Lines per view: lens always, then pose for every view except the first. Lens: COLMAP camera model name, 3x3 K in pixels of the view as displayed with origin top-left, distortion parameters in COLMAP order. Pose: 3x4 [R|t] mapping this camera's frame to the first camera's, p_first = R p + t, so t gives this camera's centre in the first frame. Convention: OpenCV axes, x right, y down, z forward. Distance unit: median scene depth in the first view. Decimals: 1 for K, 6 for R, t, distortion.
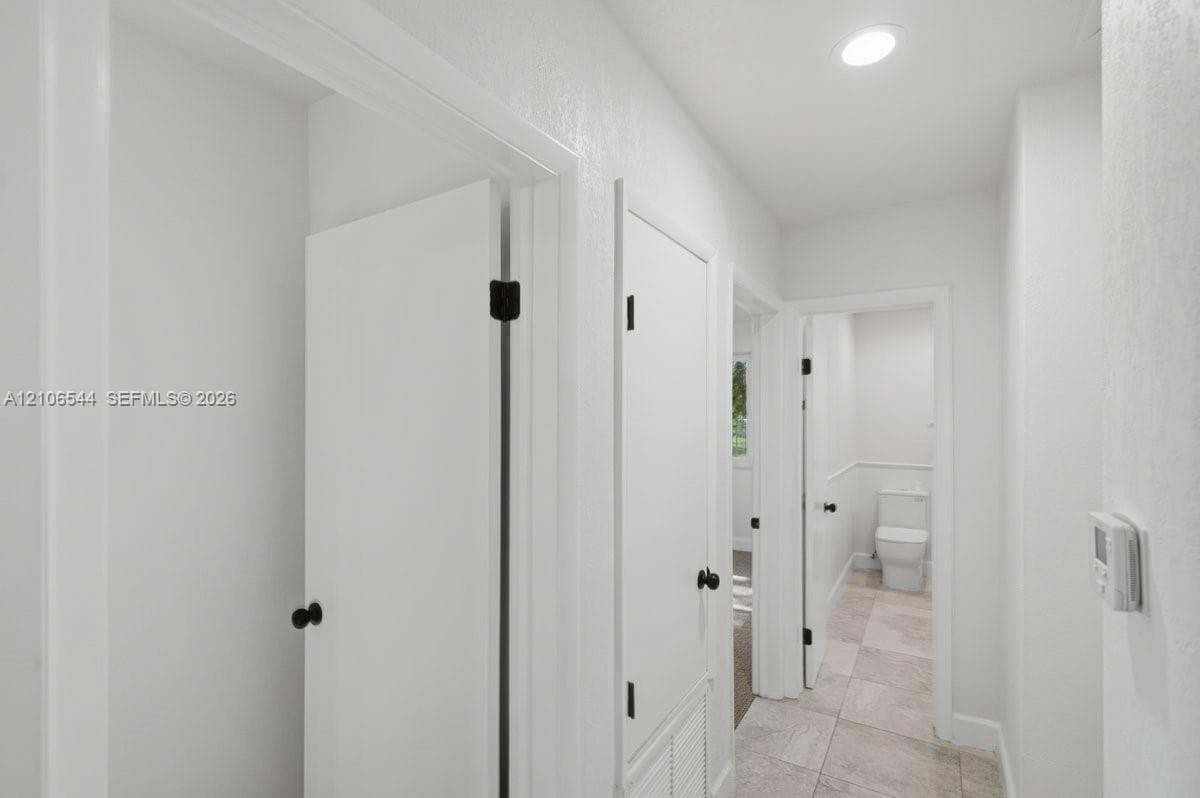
lens RADIAL K [[560.2, 0, 596.5], [0, 560.2, 406.4], [0, 0, 1]] dist [0.007613, -0.000023]
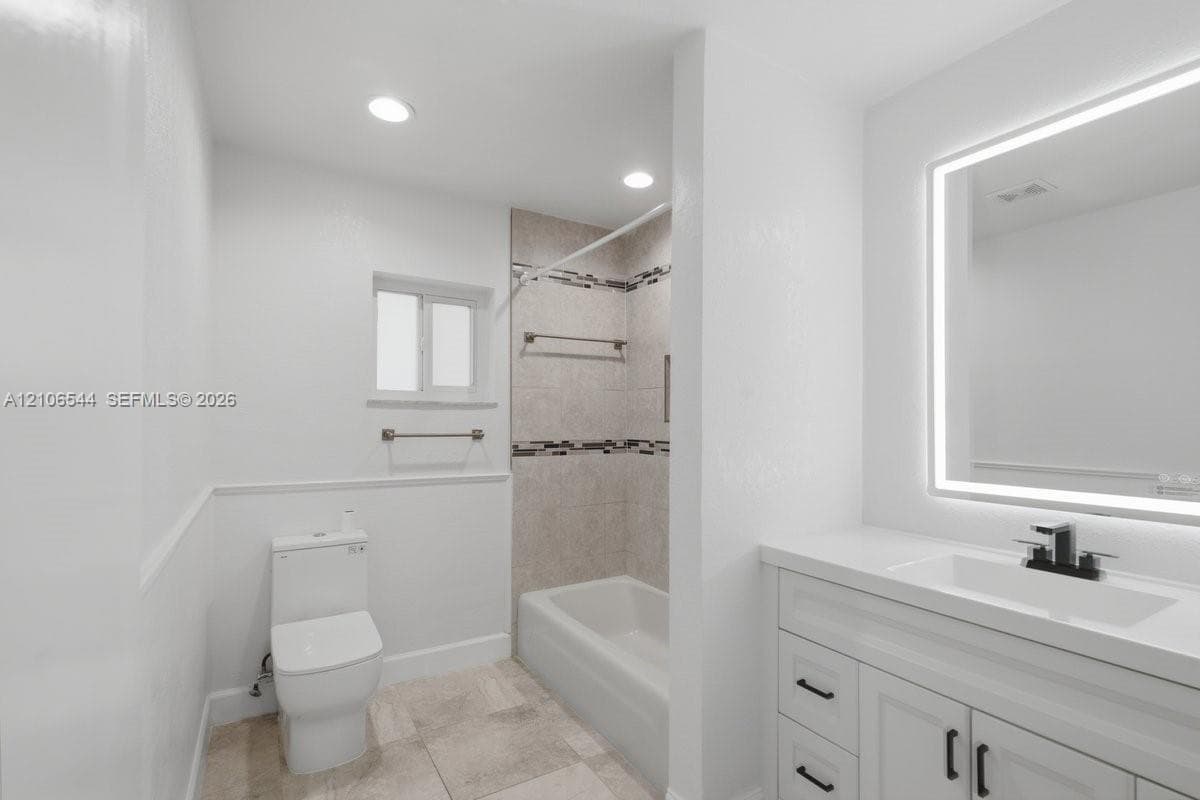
lens RADIAL K [[560.2, 0, 596.5], [0, 560.2, 407.4], [0, 0, 1]] dist [0.007613, -0.000023]
pose [[0.471995, 0.028219, 0.881149, 0.211877], [-0.010134, 0.999595, -0.026584, 0.045453], [-0.881543, 0.003618, 0.472090, 0.533942]]
